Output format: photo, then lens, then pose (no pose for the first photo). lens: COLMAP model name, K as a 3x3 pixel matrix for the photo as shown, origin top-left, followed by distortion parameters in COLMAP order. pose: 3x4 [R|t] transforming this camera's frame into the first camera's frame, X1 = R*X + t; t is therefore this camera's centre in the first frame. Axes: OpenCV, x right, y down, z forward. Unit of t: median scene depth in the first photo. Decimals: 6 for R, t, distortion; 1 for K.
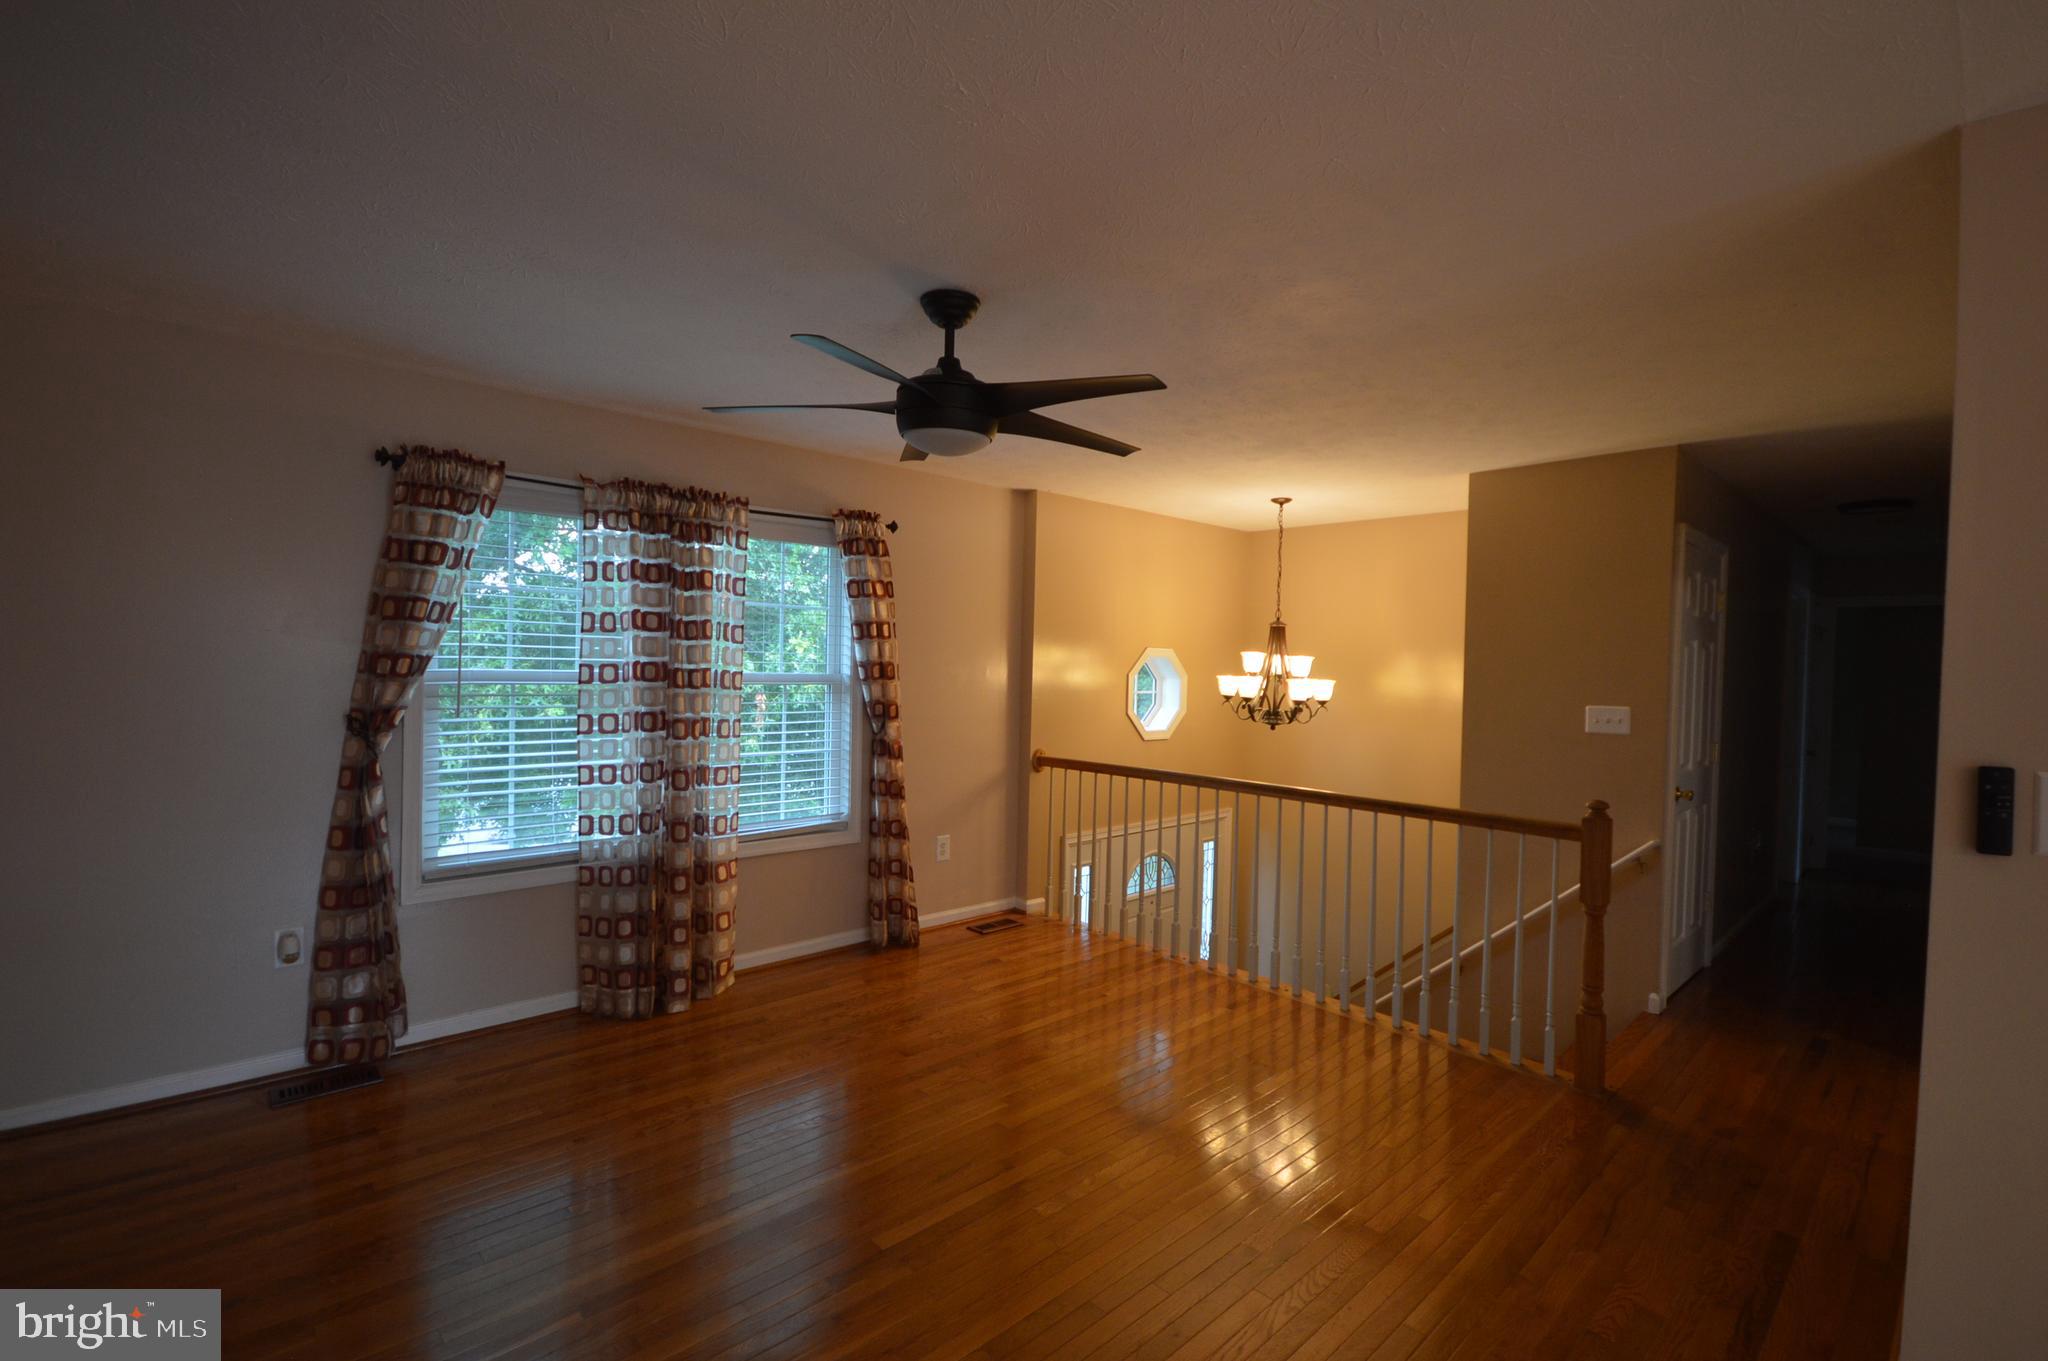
lens RADIAL K [[930.3, 0, 1040.9], [0, 930.3, 680.1], [0, 0, 1]] dist [-0.001624, 0.007261]
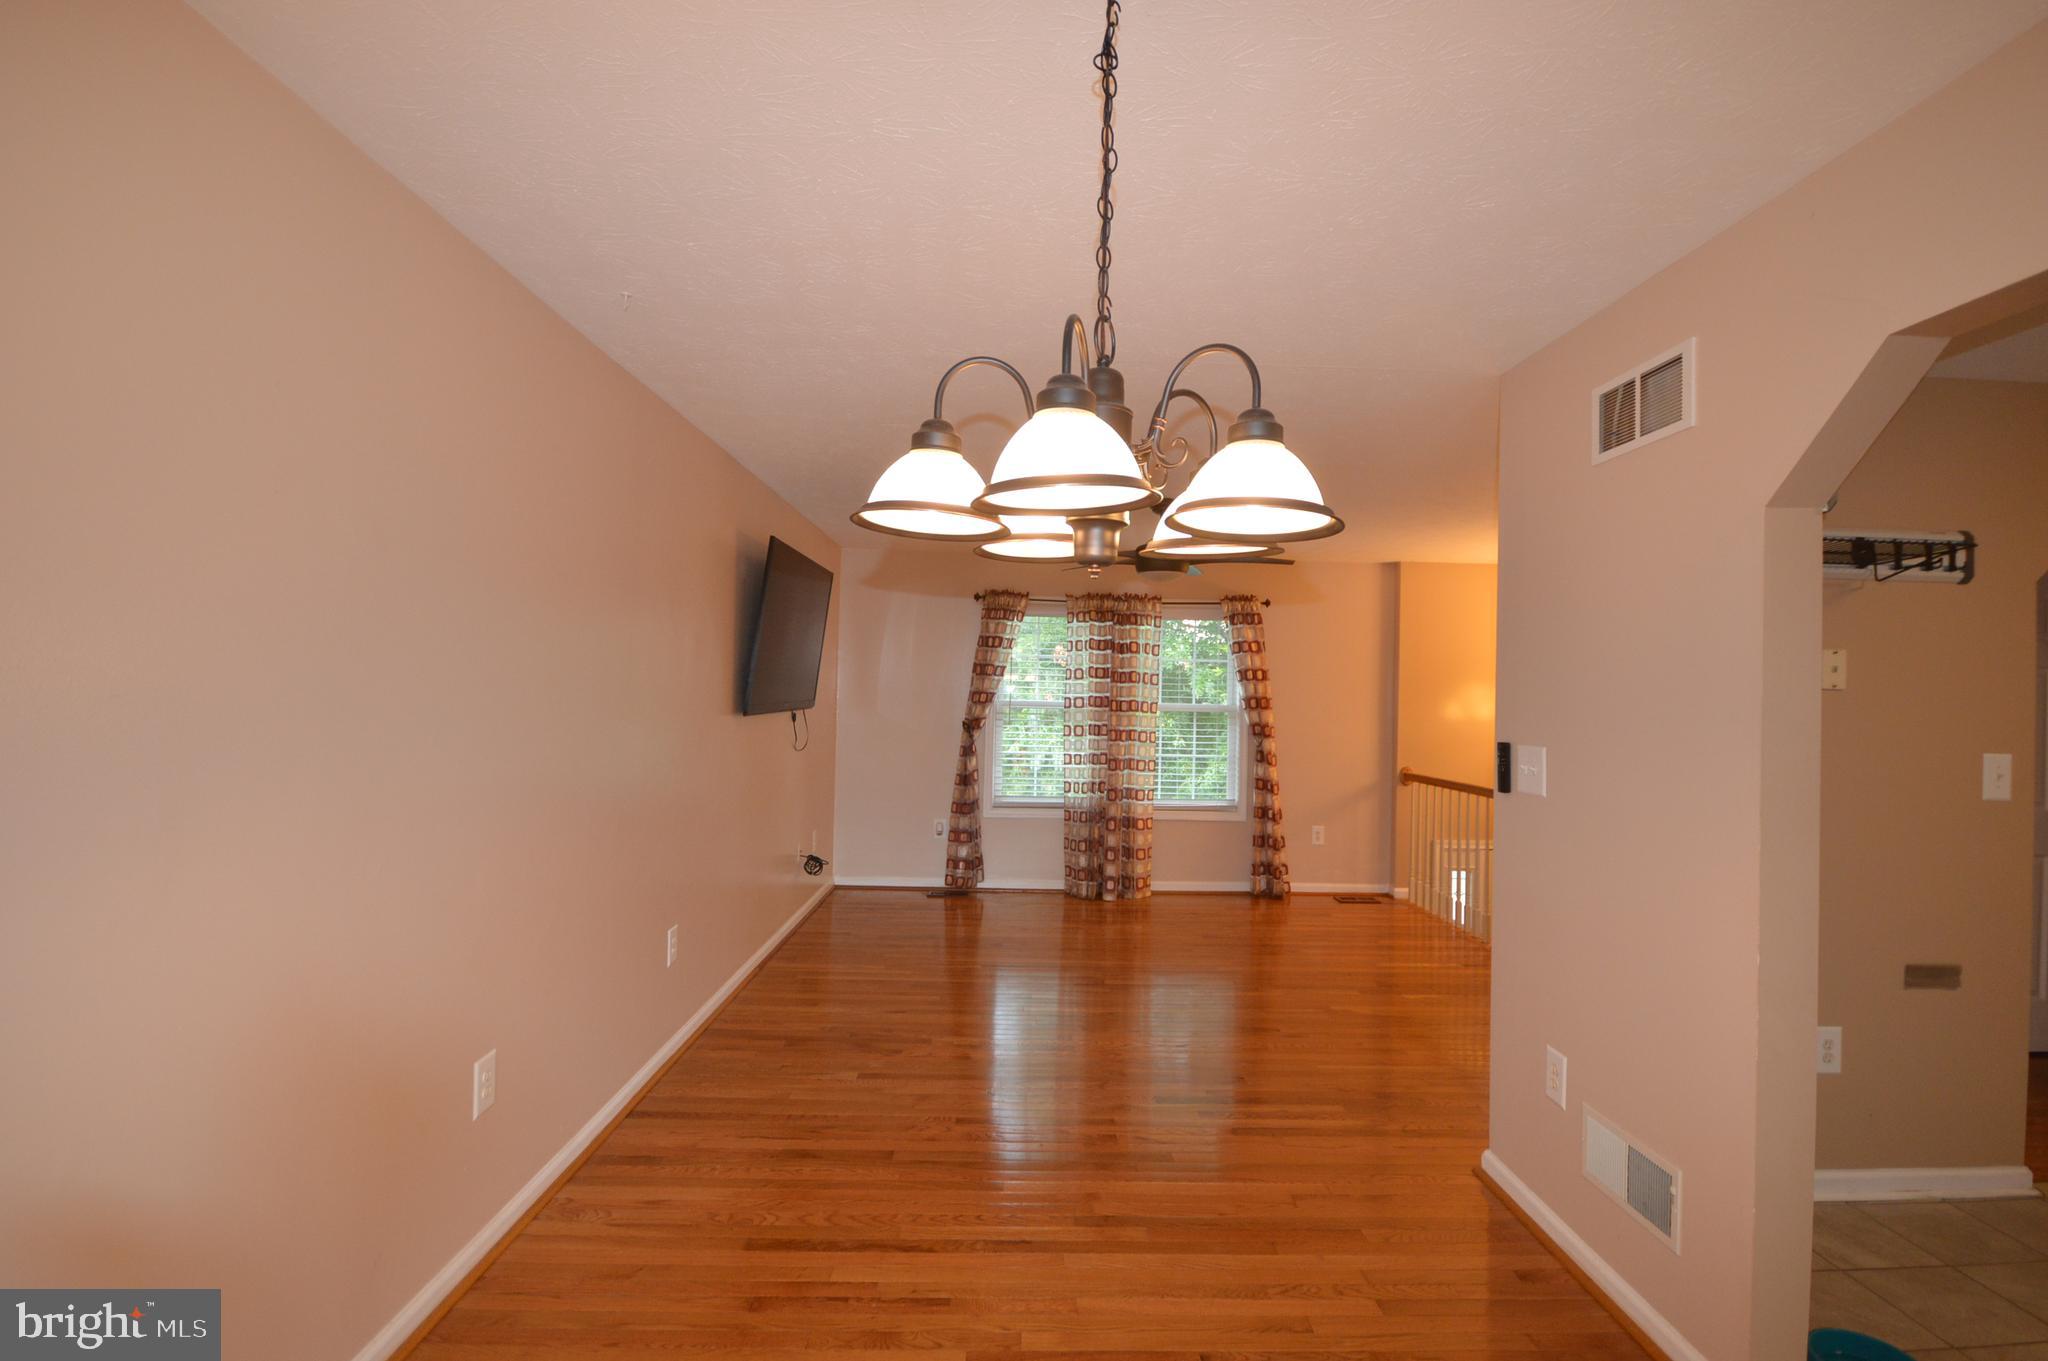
lens RADIAL K [[916.5, 0, 1040.2], [0, 916.5, 676.4], [0, 0, 1]] dist [-0.003940, -0.001209]
pose [[0.733645, -0.021955, -0.679179, 0.643648], [-0.017181, 0.998559, -0.050837, 0.032012], [0.679316, 0.048965, 0.732210, -0.324480]]
